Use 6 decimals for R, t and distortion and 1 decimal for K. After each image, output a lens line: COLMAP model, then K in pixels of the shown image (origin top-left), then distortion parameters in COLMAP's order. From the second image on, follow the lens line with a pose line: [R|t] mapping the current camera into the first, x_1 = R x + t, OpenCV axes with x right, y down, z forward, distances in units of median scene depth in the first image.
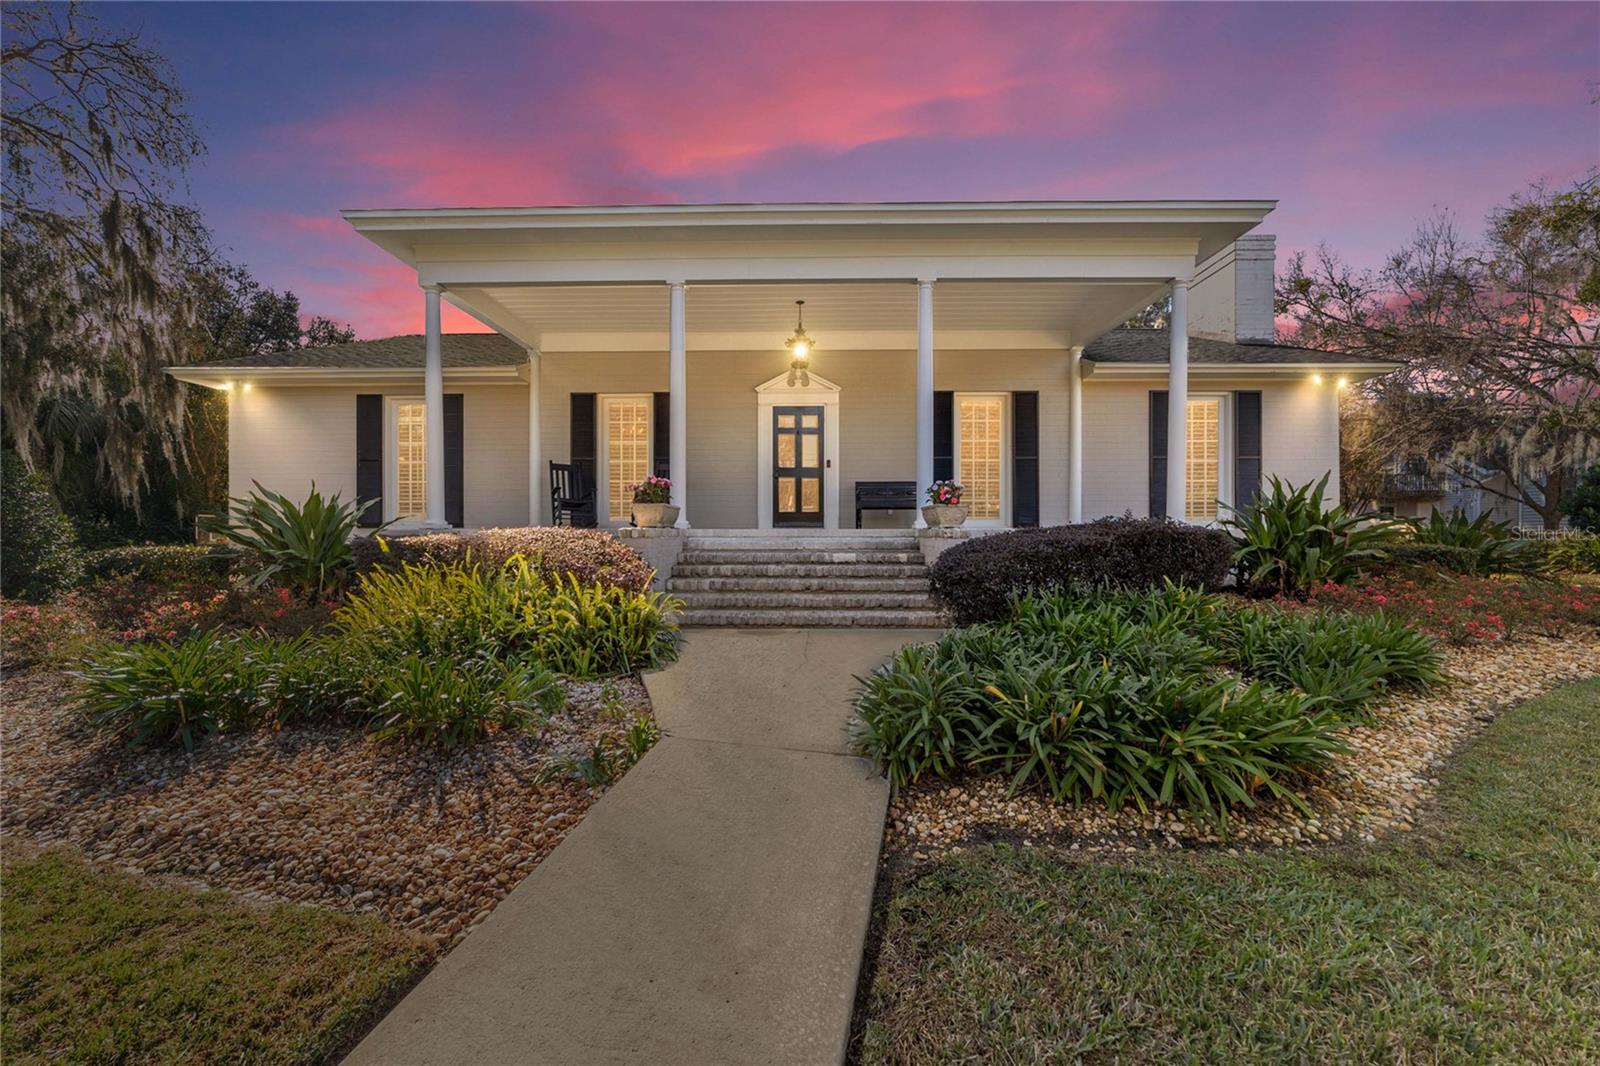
lens RADIAL K [[609.0, 0, 800.0], [0, 609.0, 533.0], [0, 0, 1]] dist [-0.000251, 0.000071]
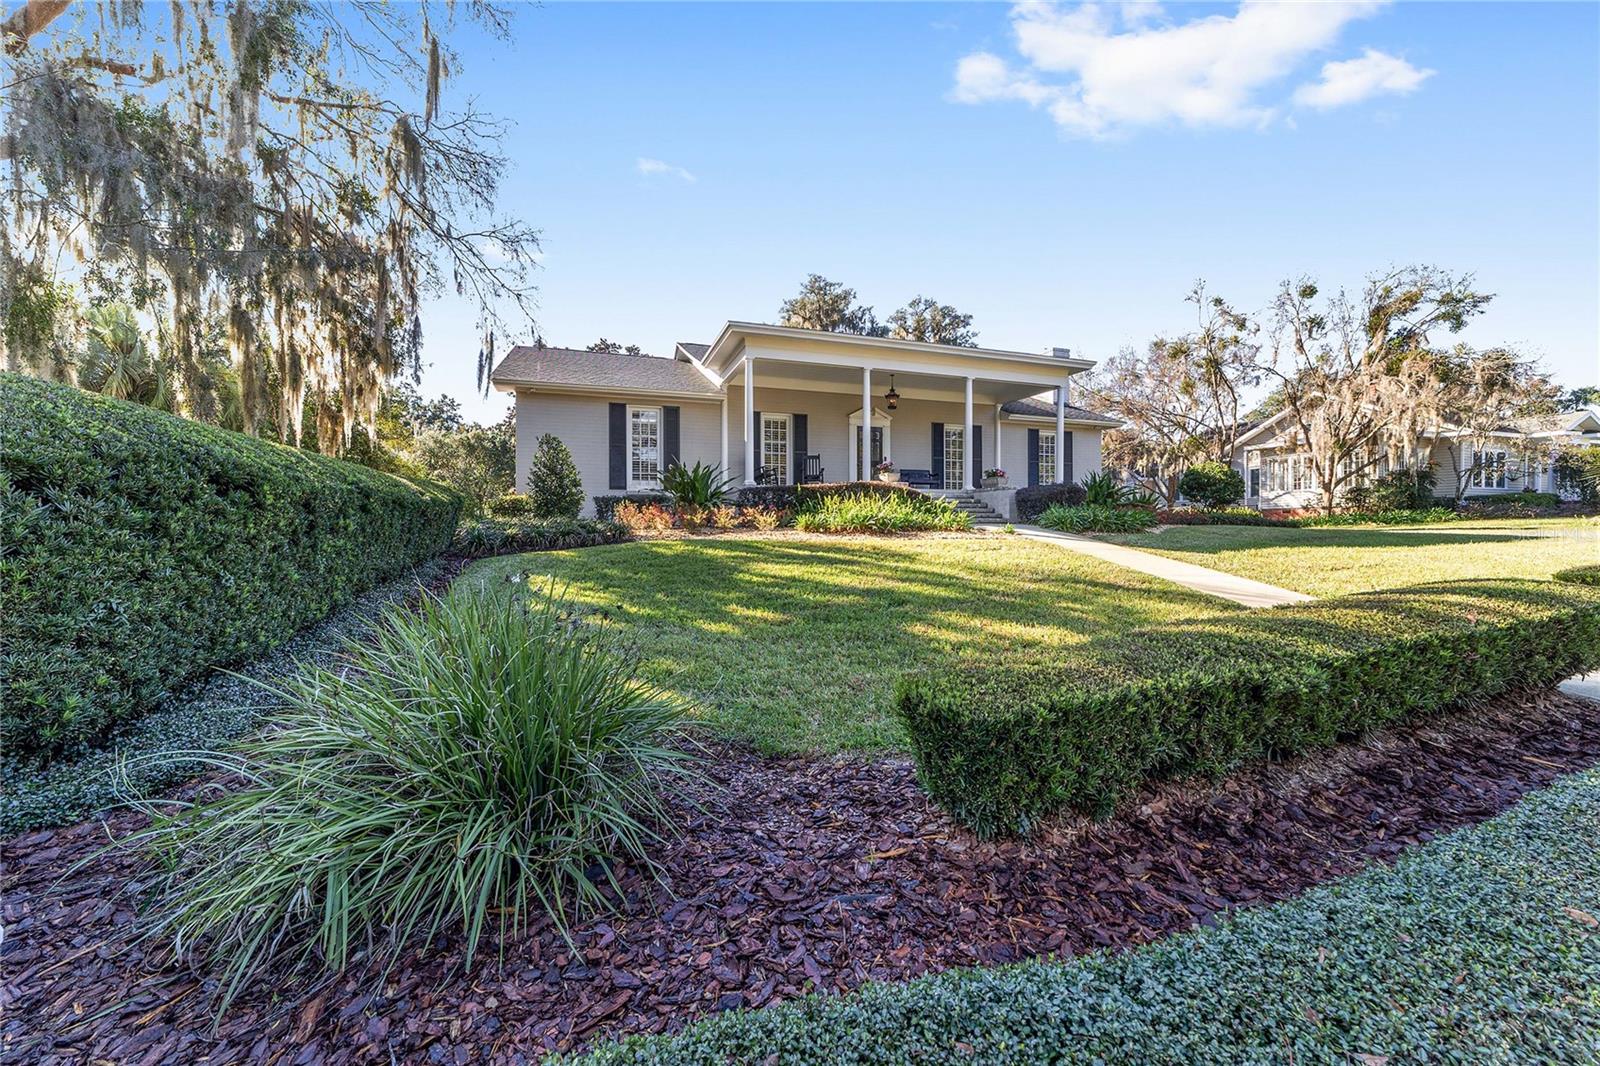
lens RADIAL K [[609.0, 0, 800.0], [0, 609.0, 533.0], [0, 0, 1]] dist [-0.000251, 0.000071]
pose [[0.936032, -0.006876, 0.351848, -0.867385], [0.003493, 0.999941, 0.010248, 0.089359], [-0.351898, -0.008363, 0.936001, -0.635137]]
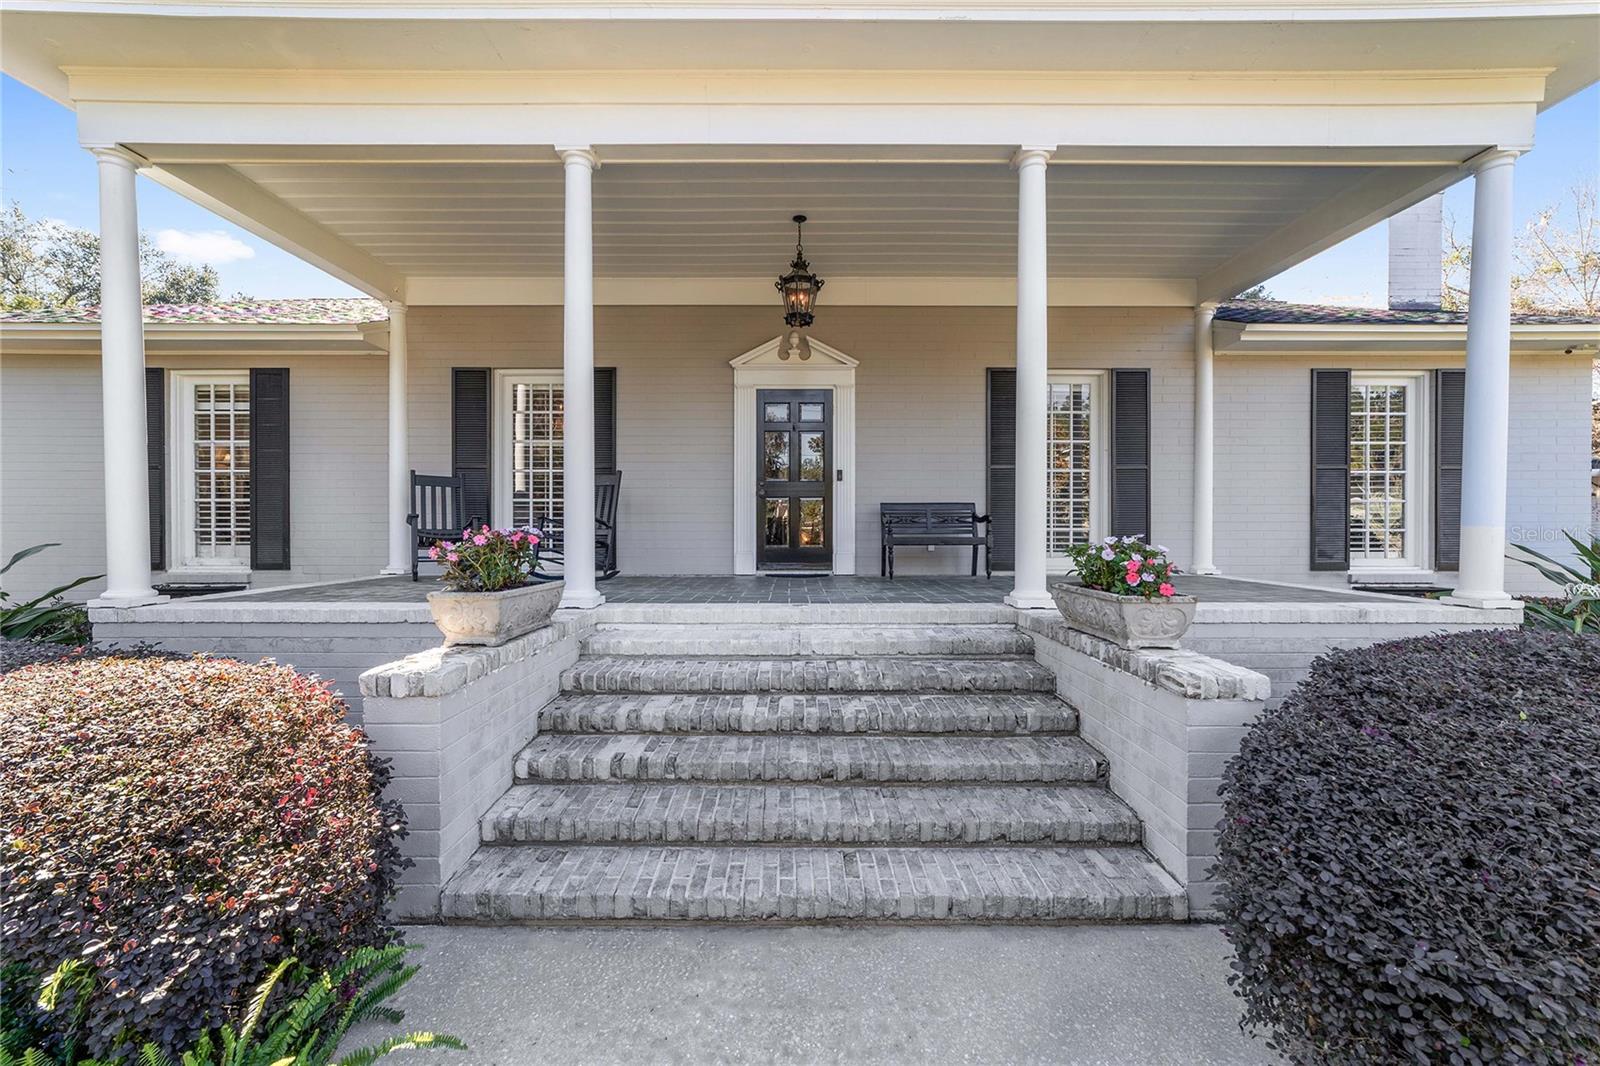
lens RADIAL K [[619.6, 0, 800.0], [0, 619.6, 533.0], [0, 0, 1]] dist [0.007701, -0.000007]
pose [[0.999806, 0.000753, 0.019667, -0.010551], [-0.000837, 0.999990, 0.004281, -0.055575], [-0.019663, -0.004297, 0.999797, 0.328869]]
